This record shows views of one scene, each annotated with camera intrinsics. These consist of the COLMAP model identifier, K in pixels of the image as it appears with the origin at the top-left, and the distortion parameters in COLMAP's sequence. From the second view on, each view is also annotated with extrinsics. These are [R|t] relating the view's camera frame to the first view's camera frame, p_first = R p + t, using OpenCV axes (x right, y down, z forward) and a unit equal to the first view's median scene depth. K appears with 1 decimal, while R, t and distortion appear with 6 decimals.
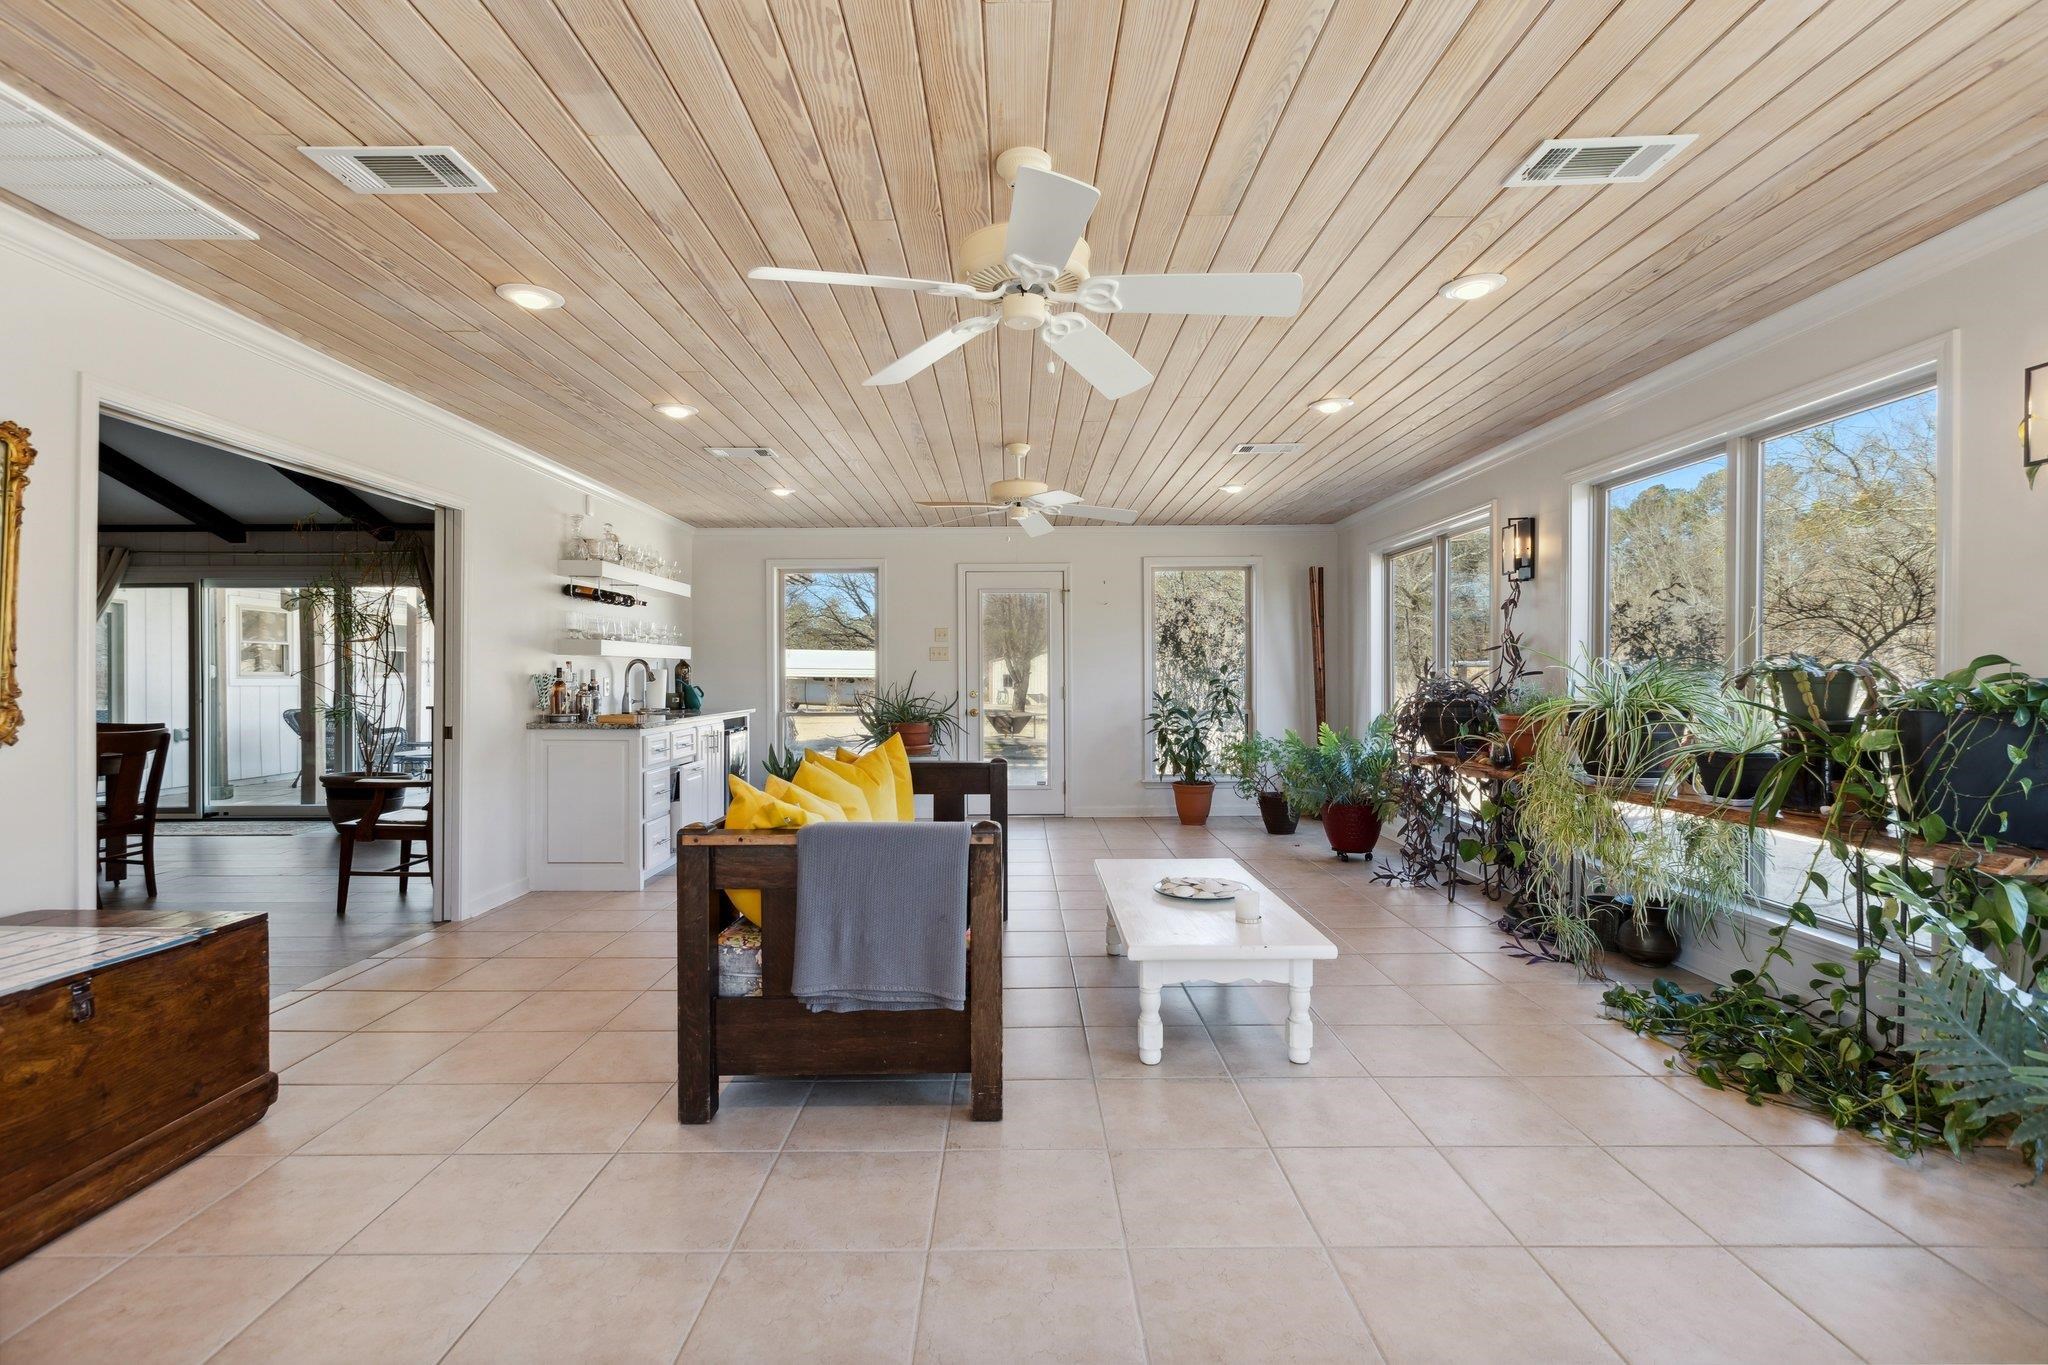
lens RADIAL K [[929.4, 0, 1022.0], [0, 929.4, 676.9], [0, 0, 1]] dist [-0.000720, -0.000023]
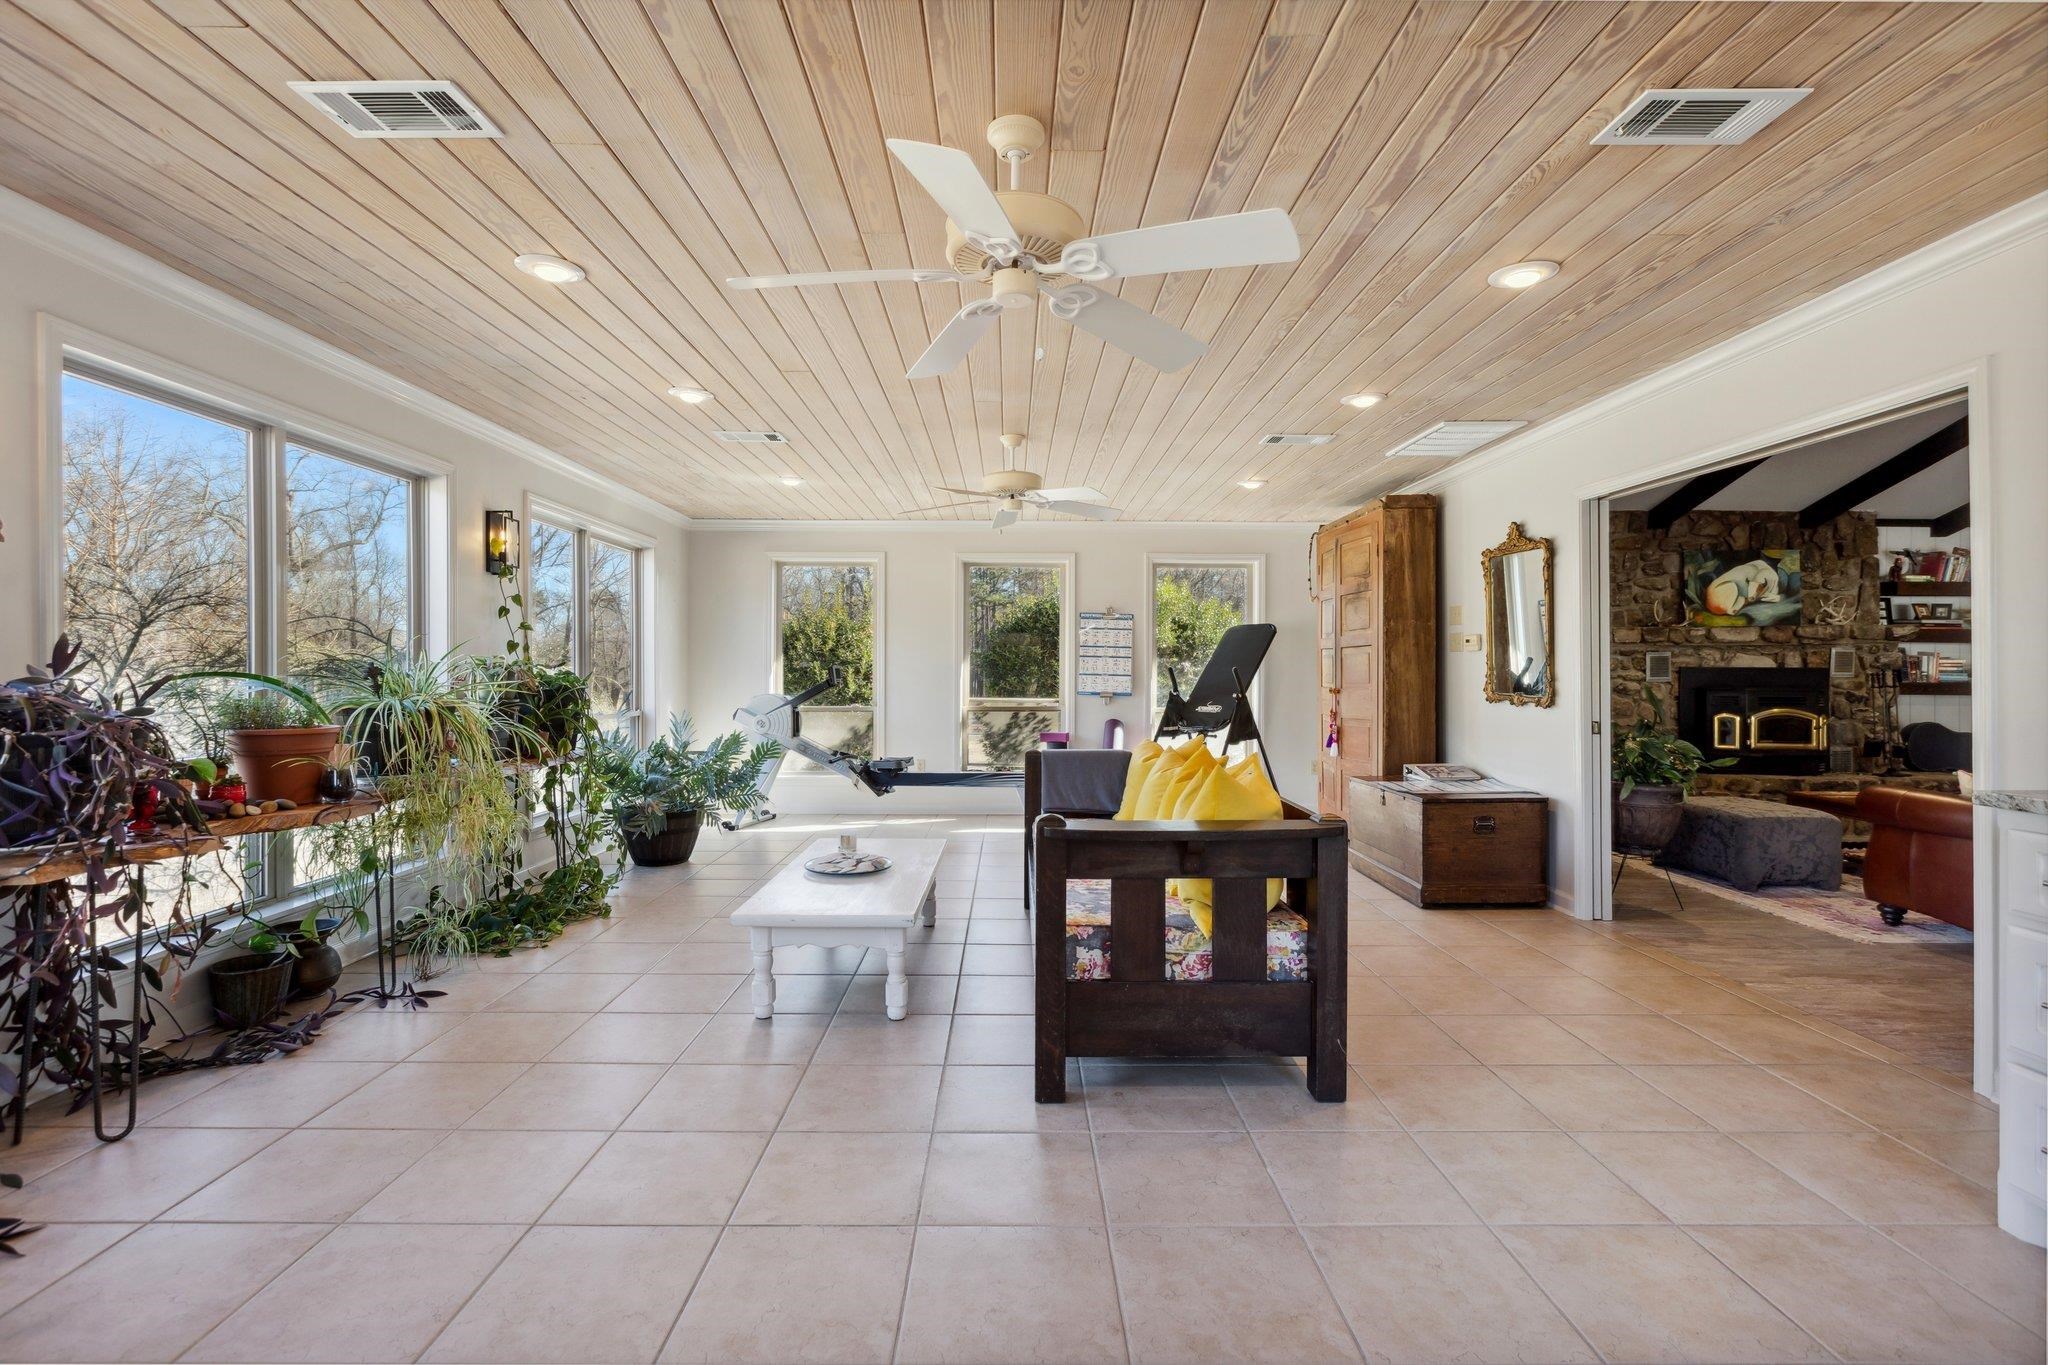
lens RADIAL K [[929.4, 0, 1022.2], [0, 929.4, 673.4], [0, 0, 1]] dist [-0.000720, -0.000023]
pose [[-0.999939, 0.004160, 0.010244, -0.016913], [0.004268, 0.999935, 0.010601, -0.008491], [-0.010199, 0.010644, -0.999891, 1.970458]]
